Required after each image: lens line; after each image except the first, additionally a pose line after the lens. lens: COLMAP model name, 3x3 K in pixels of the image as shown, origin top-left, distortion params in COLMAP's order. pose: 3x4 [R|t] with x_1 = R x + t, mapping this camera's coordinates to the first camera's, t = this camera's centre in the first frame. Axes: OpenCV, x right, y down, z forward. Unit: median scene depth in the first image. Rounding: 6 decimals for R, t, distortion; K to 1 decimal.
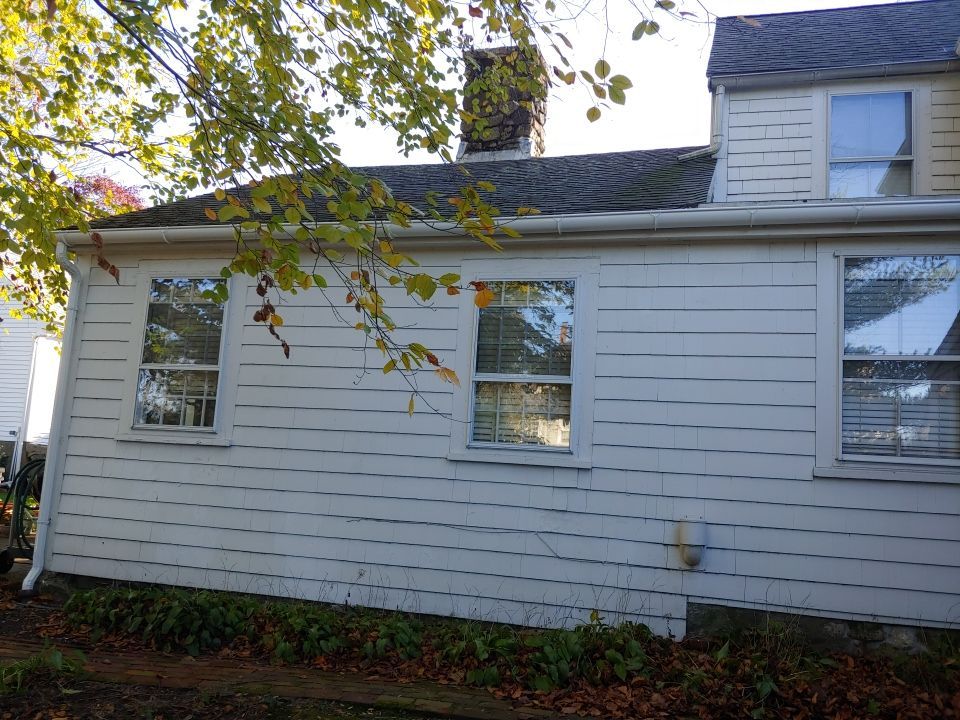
lens RADIAL K [[799.8, 0, 480.0], [0, 799.8, 360.0], [0, 0, 1]] dist [0.031871, -0.003296]
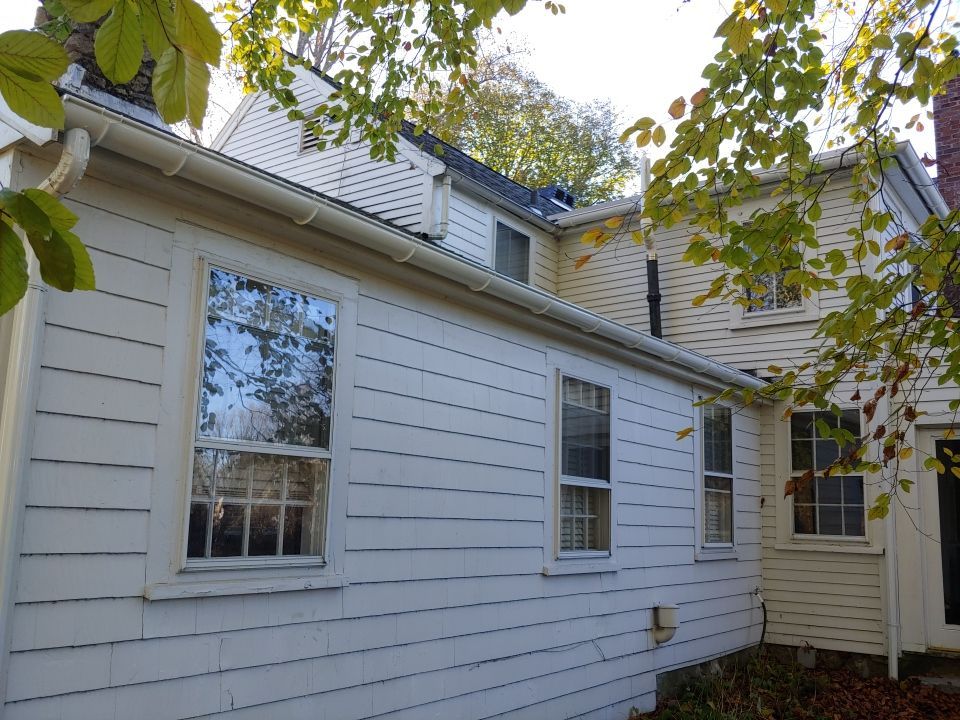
lens RADIAL K [[866.8, 0, 480.0], [0, 866.8, 360.0], [0, 0, 1]] dist [0.014249, 0.001980]
pose [[0.346845, 0.122075, 0.929944, -0.984544], [-0.121902, 0.988951, -0.084354, -0.019672], [-0.929967, -0.084104, 0.357894, 0.745033]]
